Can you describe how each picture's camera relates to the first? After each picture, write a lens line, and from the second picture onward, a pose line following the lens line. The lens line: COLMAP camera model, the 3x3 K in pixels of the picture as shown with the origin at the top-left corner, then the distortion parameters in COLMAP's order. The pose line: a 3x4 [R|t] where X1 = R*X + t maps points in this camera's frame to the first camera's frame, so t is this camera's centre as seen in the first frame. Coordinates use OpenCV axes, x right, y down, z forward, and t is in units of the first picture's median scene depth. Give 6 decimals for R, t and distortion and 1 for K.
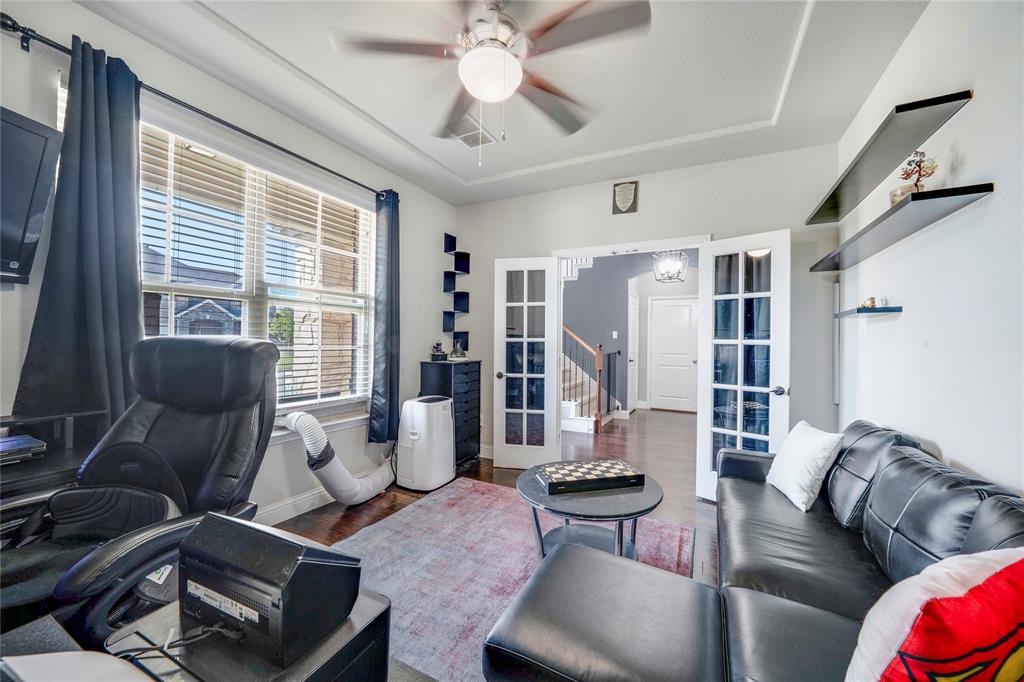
lens RADIAL K [[356.7, 0, 517.2], [0, 356.7, 343.9], [0, 0, 1]] dist [-0.000736, 0.000174]
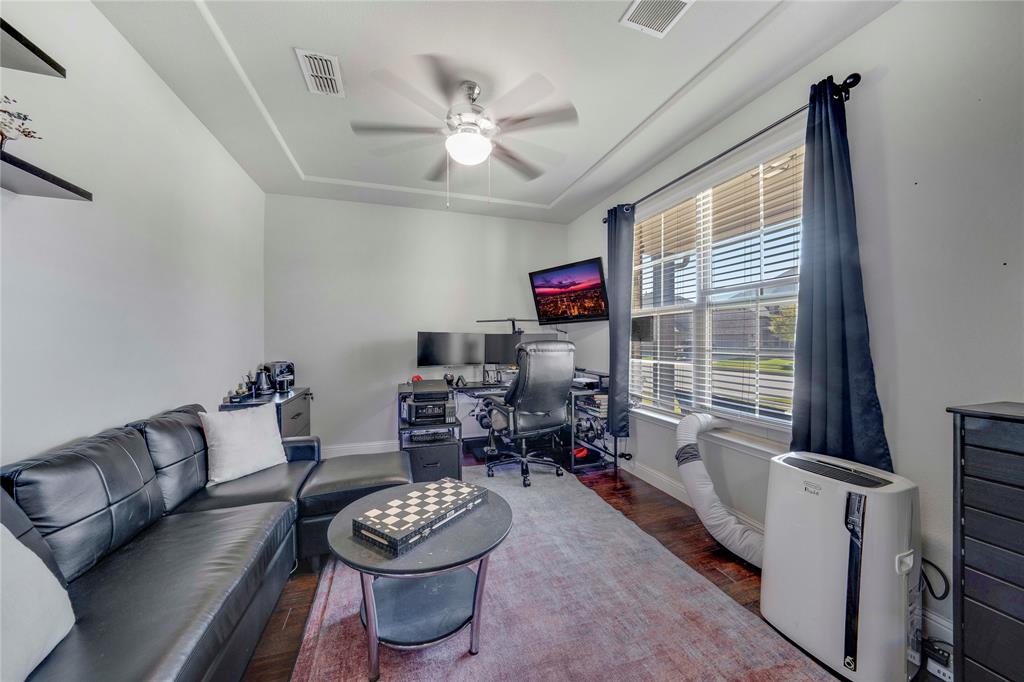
lens RADIAL K [[356.7, 0, 517.2], [0, 356.7, 343.9], [0, 0, 1]] dist [-0.000736, 0.000174]
pose [[-0.689745, -0.004801, -0.724036, 0.458354], [-0.008717, 0.999961, 0.001673, -0.003675], [0.724000, 0.007465, -0.689760, 1.218742]]
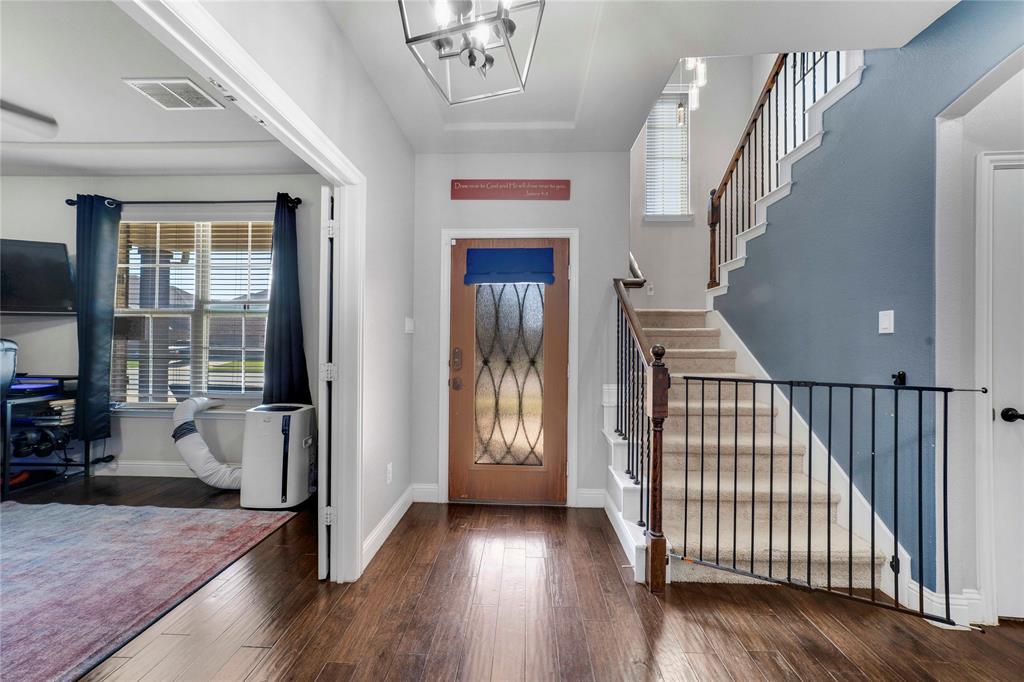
lens RADIAL K [[356.7, 0, 517.2], [0, 356.7, 343.9], [0, 0, 1]] dist [-0.000736, 0.000174]
pose [[0.429599, -0.009478, -0.902970, 0.972752], [-0.010525, 0.999824, -0.015502, 0.003637], [0.902959, 0.016164, 0.429423, 1.370155]]
